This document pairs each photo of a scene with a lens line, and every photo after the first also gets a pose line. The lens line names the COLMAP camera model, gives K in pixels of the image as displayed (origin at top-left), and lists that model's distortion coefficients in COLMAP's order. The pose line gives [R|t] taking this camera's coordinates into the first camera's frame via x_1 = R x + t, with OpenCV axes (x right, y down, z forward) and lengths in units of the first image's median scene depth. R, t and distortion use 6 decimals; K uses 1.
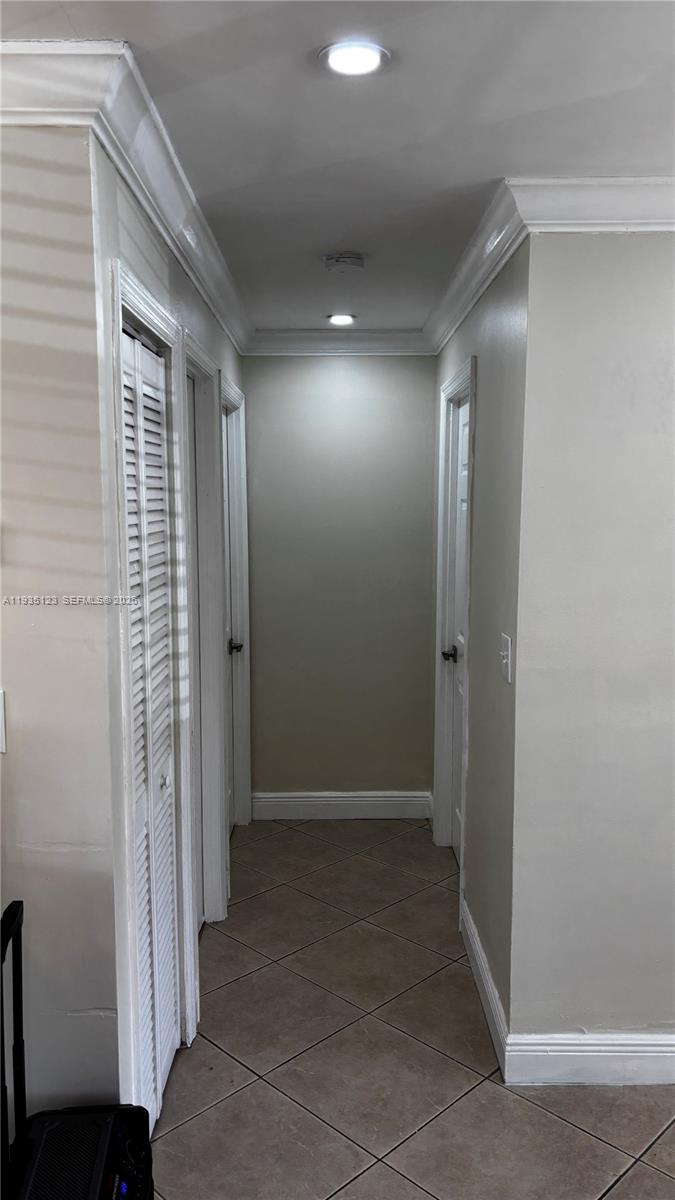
lens RADIAL K [[901.7, 0, 338.0], [0, 901.7, 600.9], [0, 0, 1]] dist [0.035417, -0.021076]
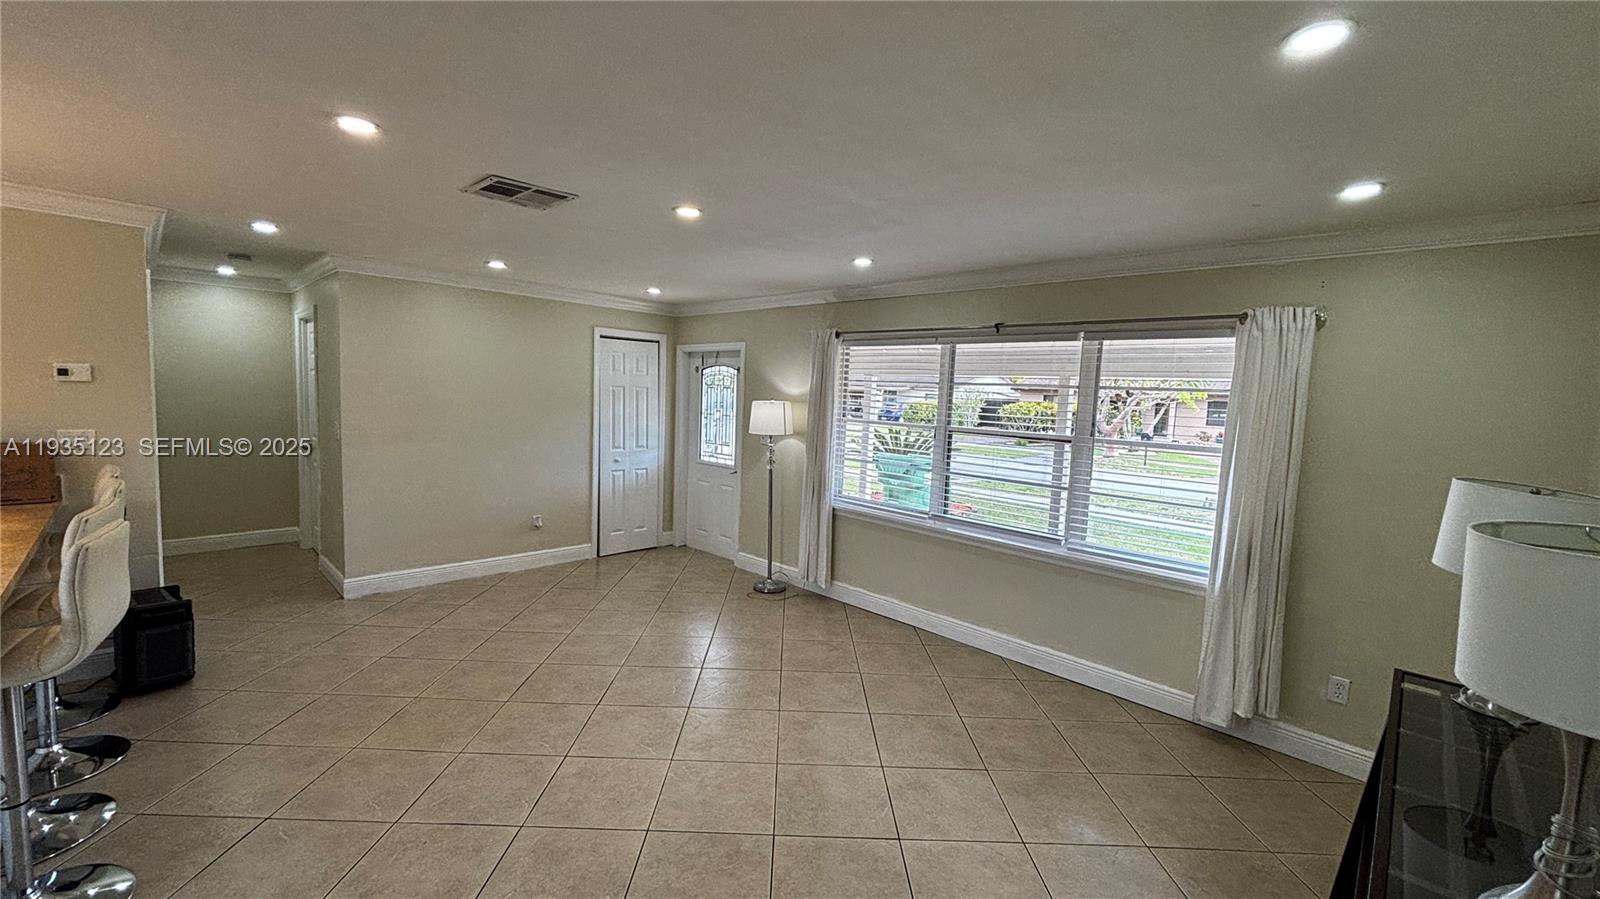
lens RADIAL K [[639.8, 0, 800.6], [0, 639.8, 443.1], [0, 0, 1]] dist [-0.002940, -0.000883]
pose [[0.702690, -0.034810, 0.710644, -0.114123], [0.047074, 0.998889, 0.002382, 0.100593], [-0.709938, 0.031779, 0.703547, -0.778225]]
